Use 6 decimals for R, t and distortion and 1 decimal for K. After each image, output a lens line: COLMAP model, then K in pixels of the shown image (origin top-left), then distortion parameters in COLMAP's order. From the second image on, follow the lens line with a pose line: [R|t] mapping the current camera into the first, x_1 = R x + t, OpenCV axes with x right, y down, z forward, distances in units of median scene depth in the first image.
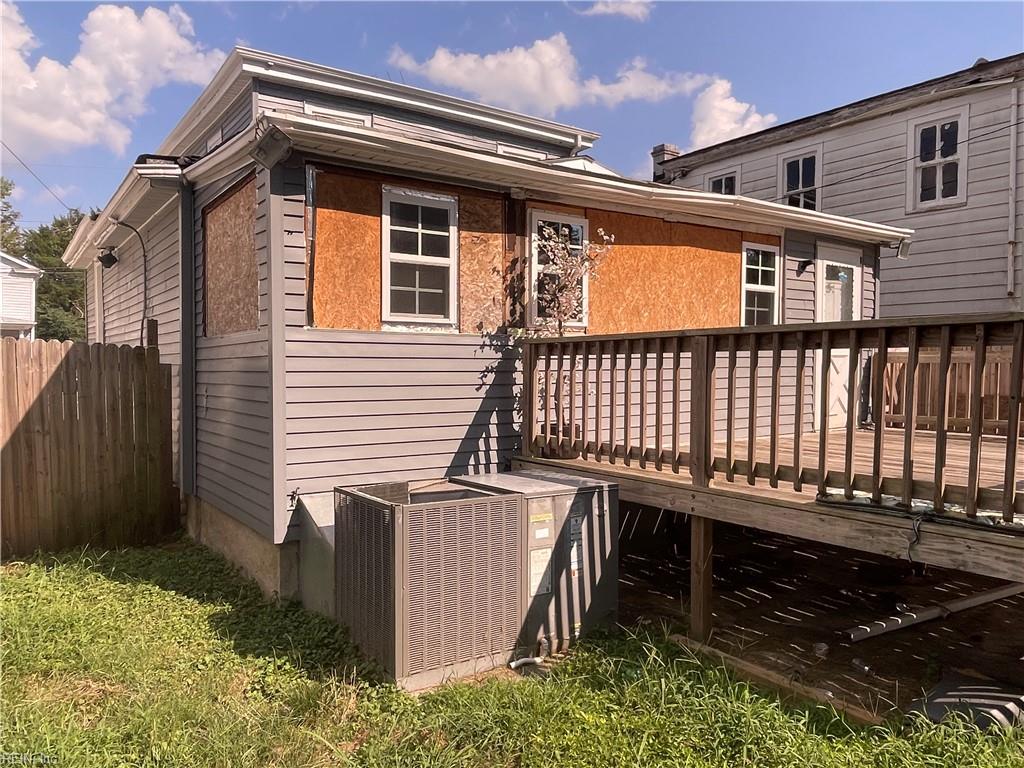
lens RADIAL K [[737.6, 0, 512.0], [0, 737.6, 384.0], [0, 0, 1]] dist [-0.002022, -0.001267]
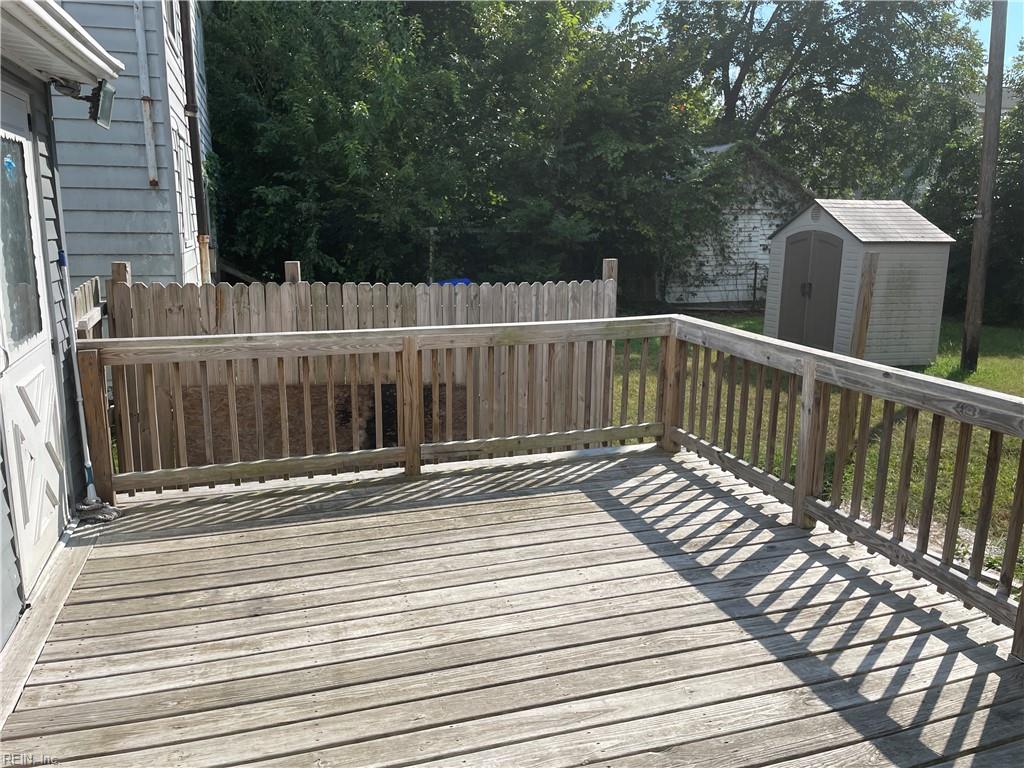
lens RADIAL K [[775.9, 0, 514.3], [0, 775.9, 375.8], [0, 0, 1]] dist [0.100603, -0.138592]
pose [[0.307563, -0.193819, 0.931579, 0.105351], [0.013755, 0.979838, 0.199318, -0.091230], [-0.951428, -0.048488, 0.304028, 0.489441]]
